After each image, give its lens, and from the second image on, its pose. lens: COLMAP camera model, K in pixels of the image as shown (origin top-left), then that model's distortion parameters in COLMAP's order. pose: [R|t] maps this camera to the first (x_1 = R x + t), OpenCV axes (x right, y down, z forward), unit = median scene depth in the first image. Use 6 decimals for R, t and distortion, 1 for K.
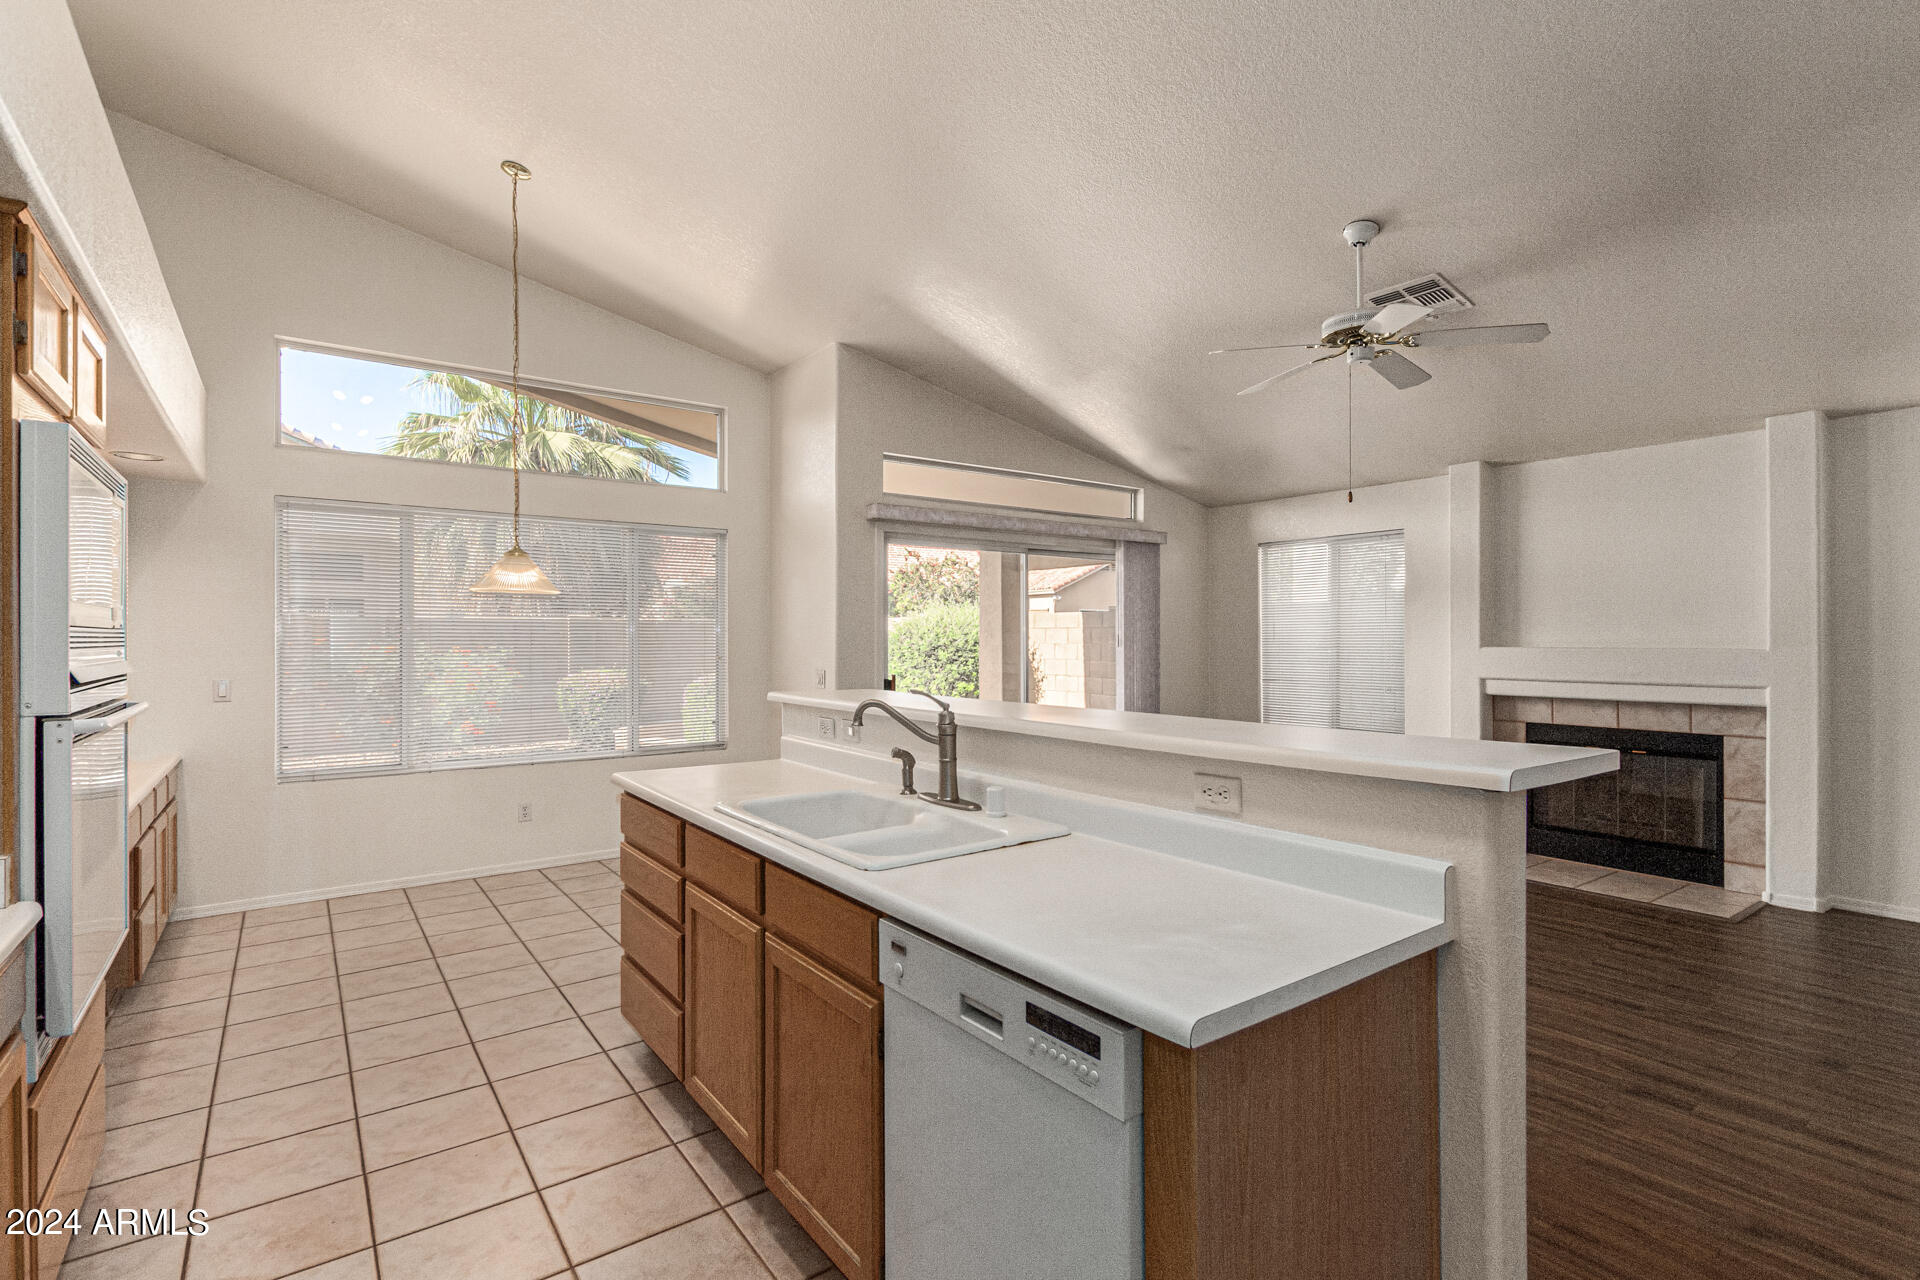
lens RADIAL K [[898.1, 0, 950.7], [0, 898.1, 634.0], [0, 0, 1]] dist [0.010577, -0.004792]
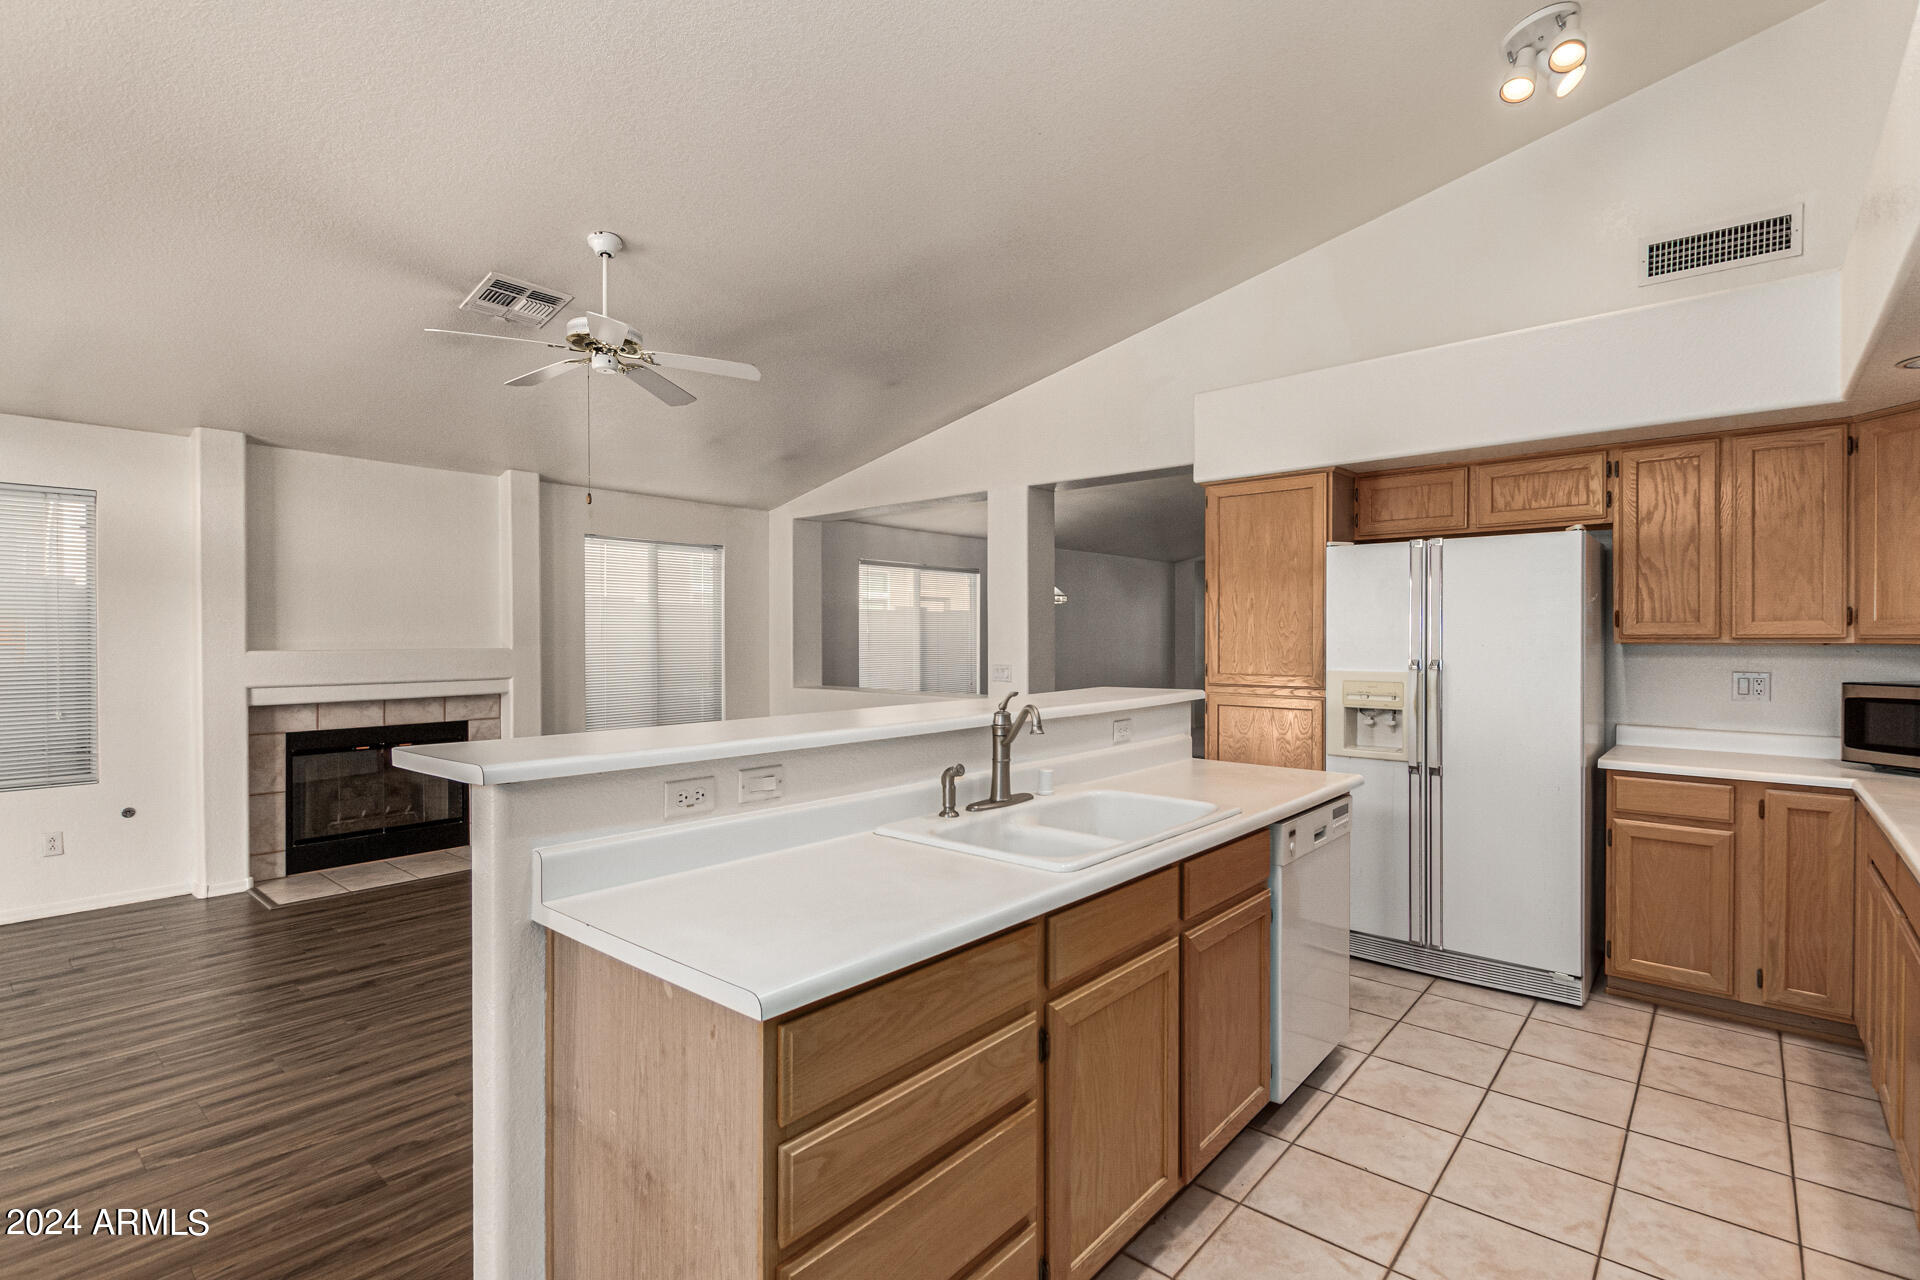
lens RADIAL K [[898.1, 0, 971.3], [0, 898.1, 642.4], [0, 0, 1]] dist [0.010577, -0.004792]
pose [[-0.228564, -0.003317, 0.973523, -0.453093], [-0.001845, 0.999994, 0.002974, 0.002963], [-0.973527, -0.001117, -0.228568, 0.590733]]
